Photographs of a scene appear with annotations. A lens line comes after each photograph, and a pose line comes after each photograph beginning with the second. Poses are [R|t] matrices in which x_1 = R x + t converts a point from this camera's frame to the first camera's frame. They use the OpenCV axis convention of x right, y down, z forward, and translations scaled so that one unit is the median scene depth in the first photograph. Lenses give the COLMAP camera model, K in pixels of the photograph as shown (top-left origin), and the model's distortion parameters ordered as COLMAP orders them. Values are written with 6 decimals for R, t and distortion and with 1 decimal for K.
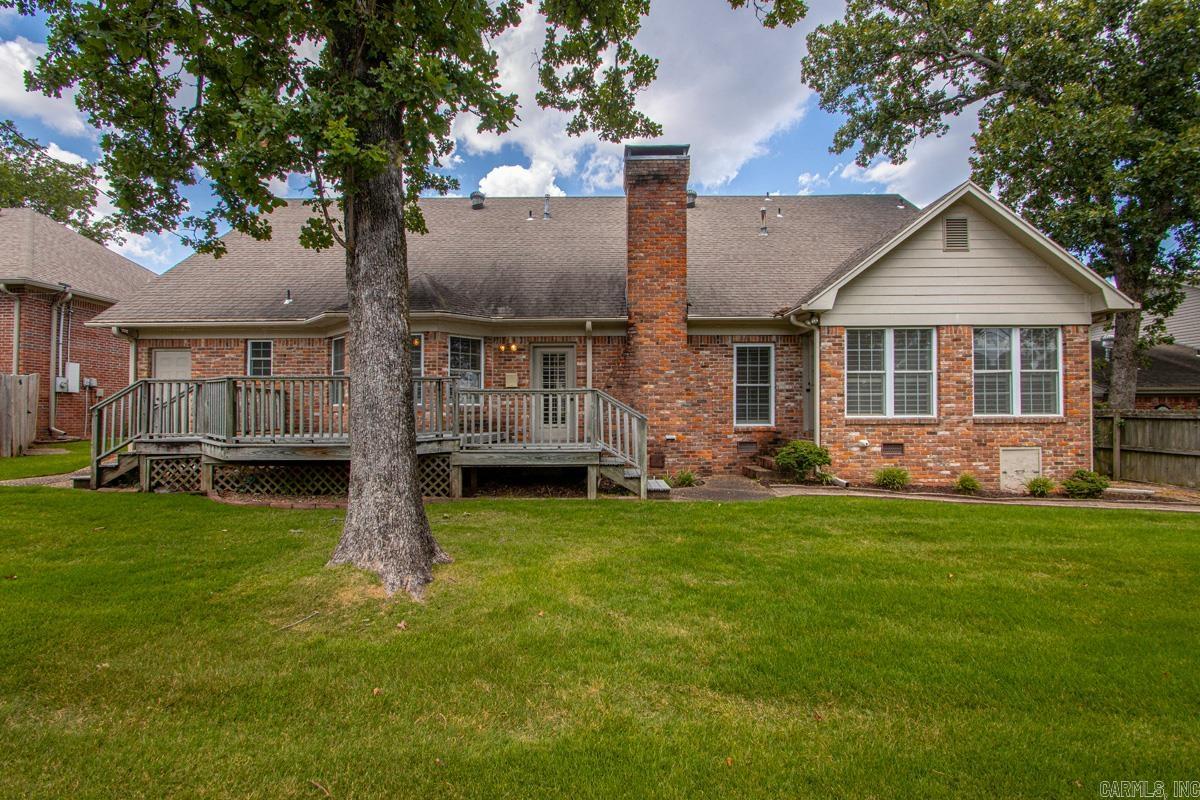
lens RADIAL K [[556.1, 0, 595.5], [0, 556.1, 400.9], [0, 0, 1]] dist [0.016954, -0.019323]
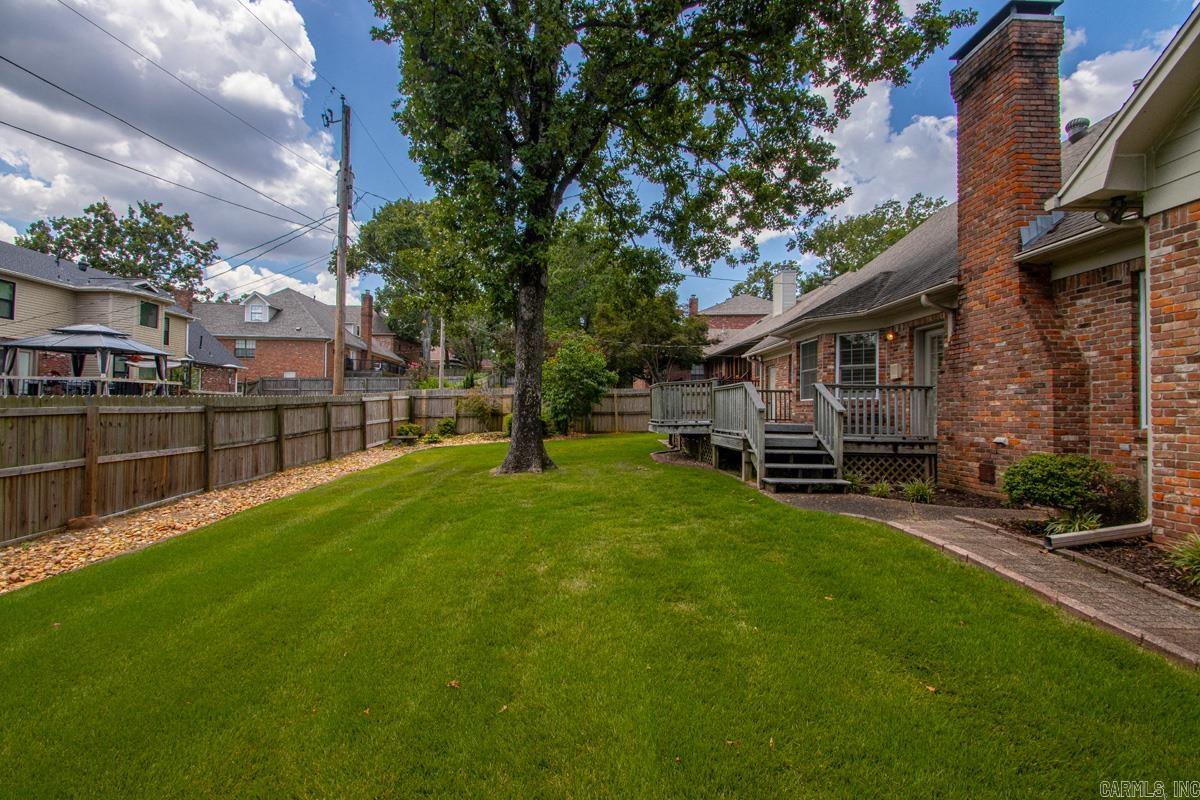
lens RADIAL K [[556.1, 0, 595.5], [0, 556.1, 400.9], [0, 0, 1]] dist [0.016954, -0.019323]
pose [[0.038671, -0.016986, -0.999108, 0.851659], [0.014903, 0.999754, -0.016420, 0.022398], [0.999141, -0.014255, 0.038915, 0.510618]]
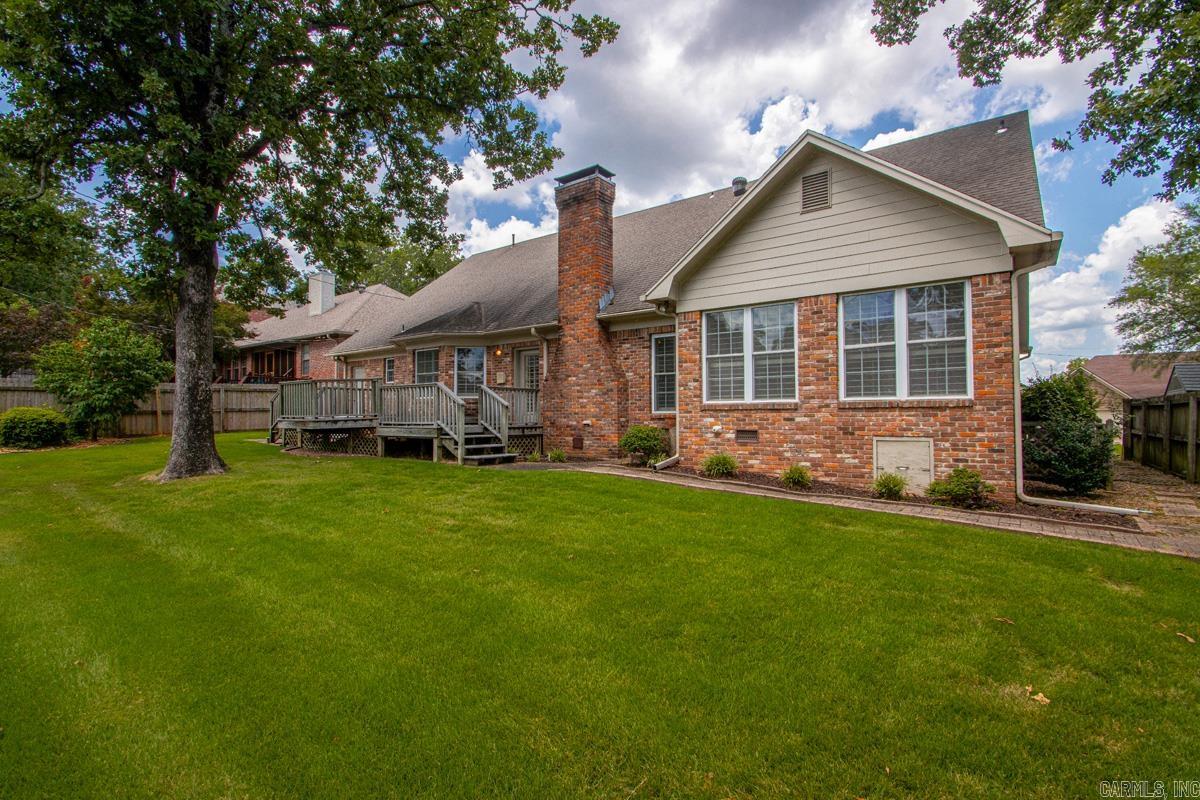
lens RADIAL K [[554.2, 0, 581.5], [0, 554.2, 396.8], [0, 0, 1]] dist [0.002919, 0.000216]
pose [[0.798663, -0.018013, -0.601509, 0.867404], [0.015541, 0.999836, -0.009307, 0.024553], [0.601578, -0.001915, 0.798812, 0.087514]]
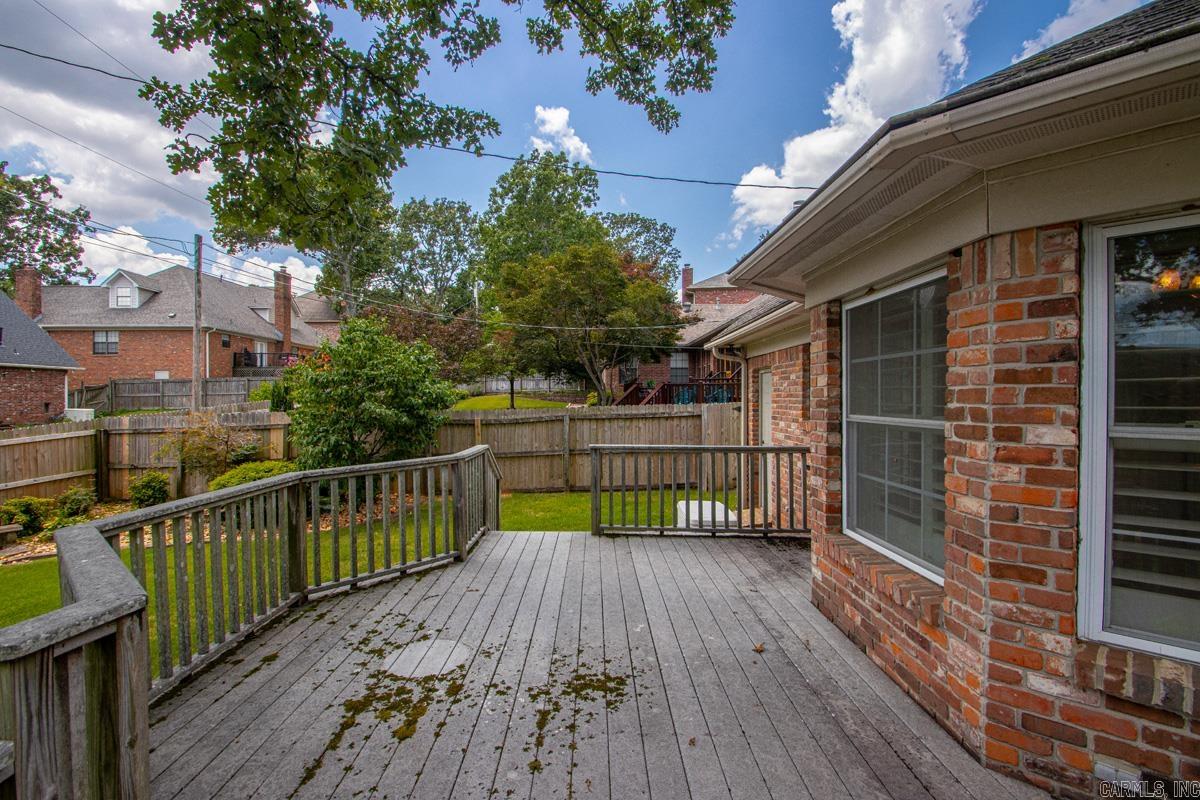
lens RADIAL K [[556.1, 0, 595.5], [0, 556.1, 400.9], [0, 0, 1]] dist [0.016954, -0.019323]
pose [[0.003514, 0.010557, -0.999938, -0.095001], [0.030159, 0.999488, 0.010658, -0.077361], [0.999539, -0.030195, 0.003194, 0.891430]]
